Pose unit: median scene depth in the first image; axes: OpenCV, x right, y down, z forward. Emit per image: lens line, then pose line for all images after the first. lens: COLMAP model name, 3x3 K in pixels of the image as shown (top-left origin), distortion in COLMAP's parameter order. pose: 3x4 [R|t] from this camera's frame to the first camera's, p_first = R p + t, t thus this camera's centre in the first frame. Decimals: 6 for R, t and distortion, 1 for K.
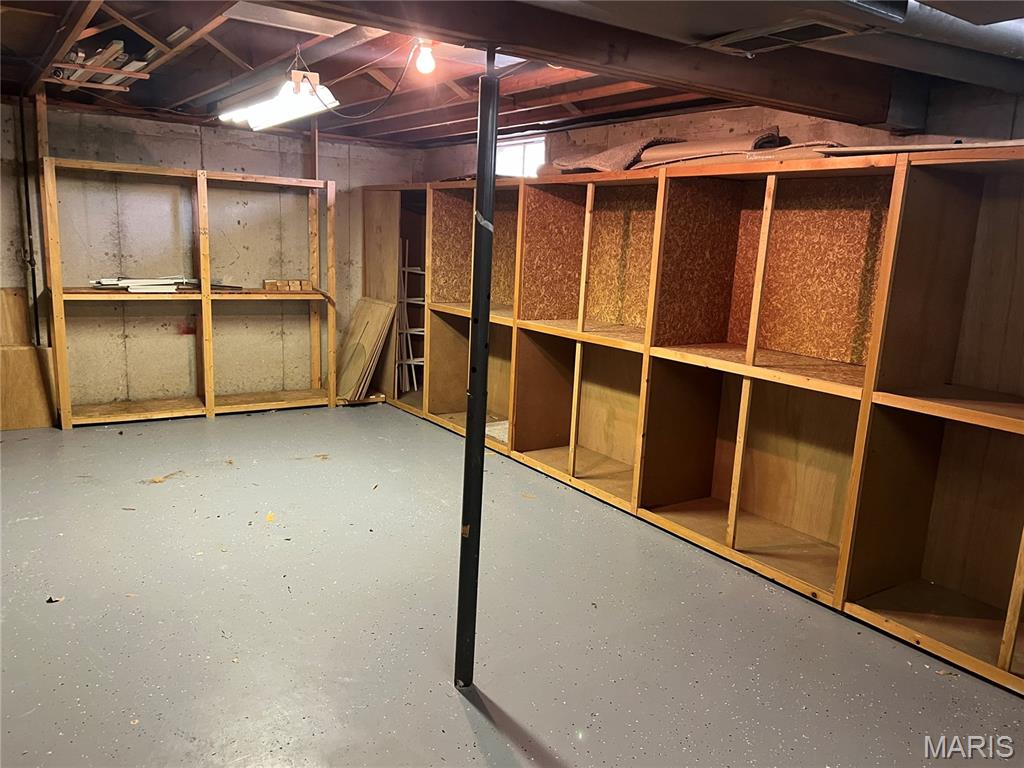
lens RADIAL K [[768.5, 0, 515.6], [0, 768.5, 374.8], [0, 0, 1]] dist [0.068760, -0.076248]
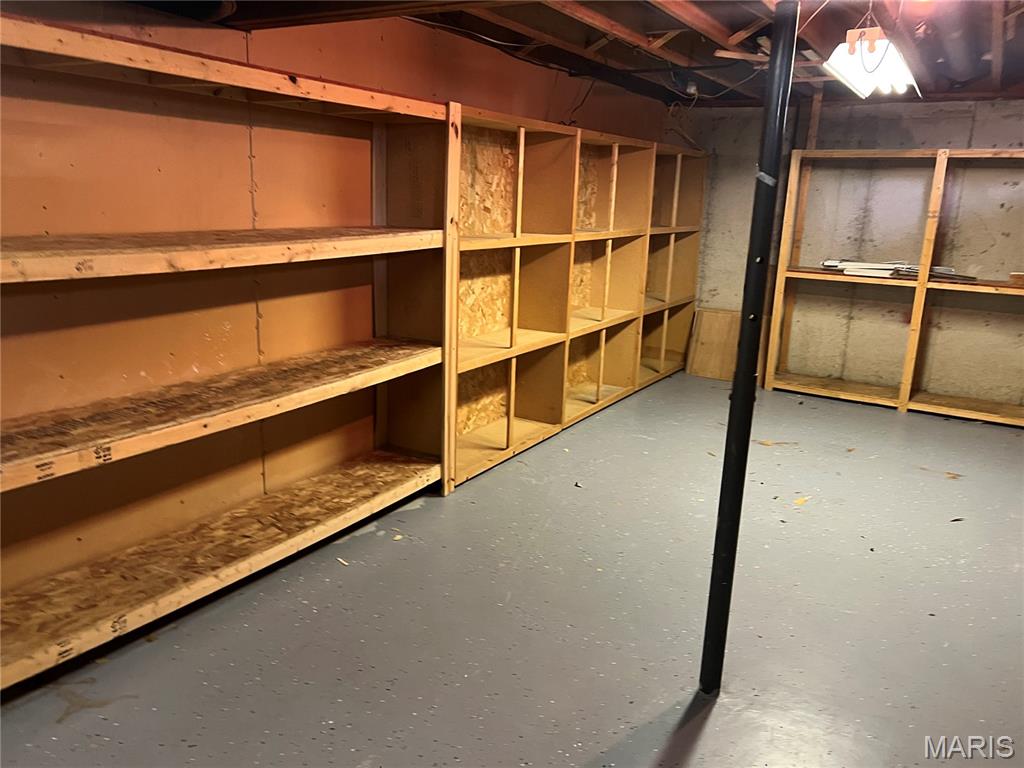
lens RADIAL K [[768.5, 0, 515.6], [0, 768.5, 374.8], [0, 0, 1]] dist [0.068760, -0.076248]
pose [[0.420128, 0.174508, -0.890527, 0.256178], [-0.173330, 0.978700, 0.110013, -0.011930], [0.890757, 0.108136, 0.441427, 0.156231]]
